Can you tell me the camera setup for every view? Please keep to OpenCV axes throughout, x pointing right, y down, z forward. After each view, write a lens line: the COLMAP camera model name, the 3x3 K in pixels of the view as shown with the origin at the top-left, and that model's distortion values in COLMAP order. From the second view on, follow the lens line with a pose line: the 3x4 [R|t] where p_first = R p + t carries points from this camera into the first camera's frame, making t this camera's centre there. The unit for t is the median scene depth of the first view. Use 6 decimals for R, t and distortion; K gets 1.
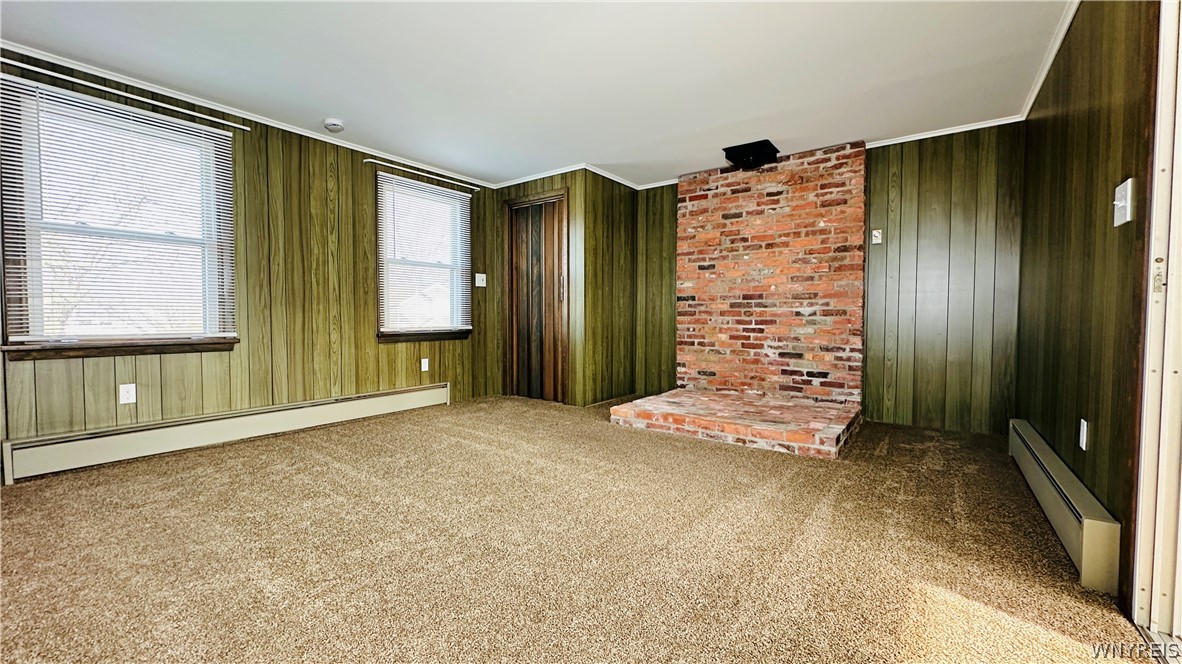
lens RADIAL K [[469.9, 0, 591.5], [0, 469.9, 327.7], [0, 0, 1]] dist [0.001880, 0.000085]
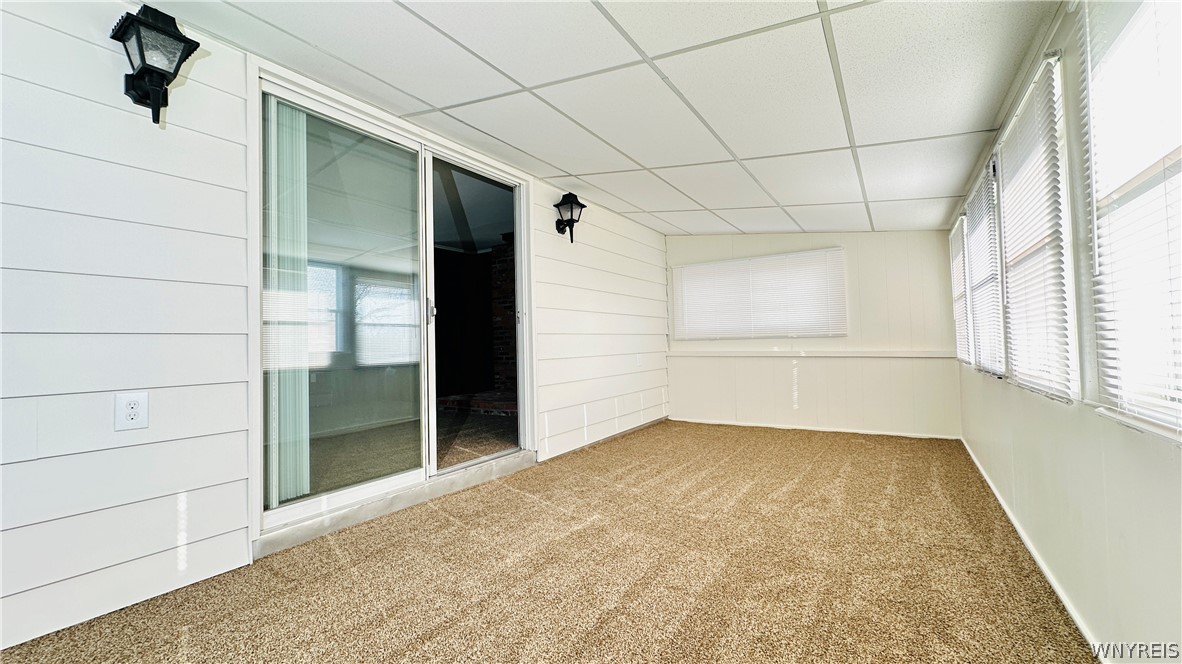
lens RADIAL K [[469.9, 0, 590.1], [0, 469.9, 328.5], [0, 0, 1]] dist [0.001880, 0.000085]
pose [[0.998432, -0.025592, 0.049779, 0.548313], [0.028535, 0.997830, -0.059336, 0.045758], [-0.048152, 0.060664, 0.996996, -0.648986]]
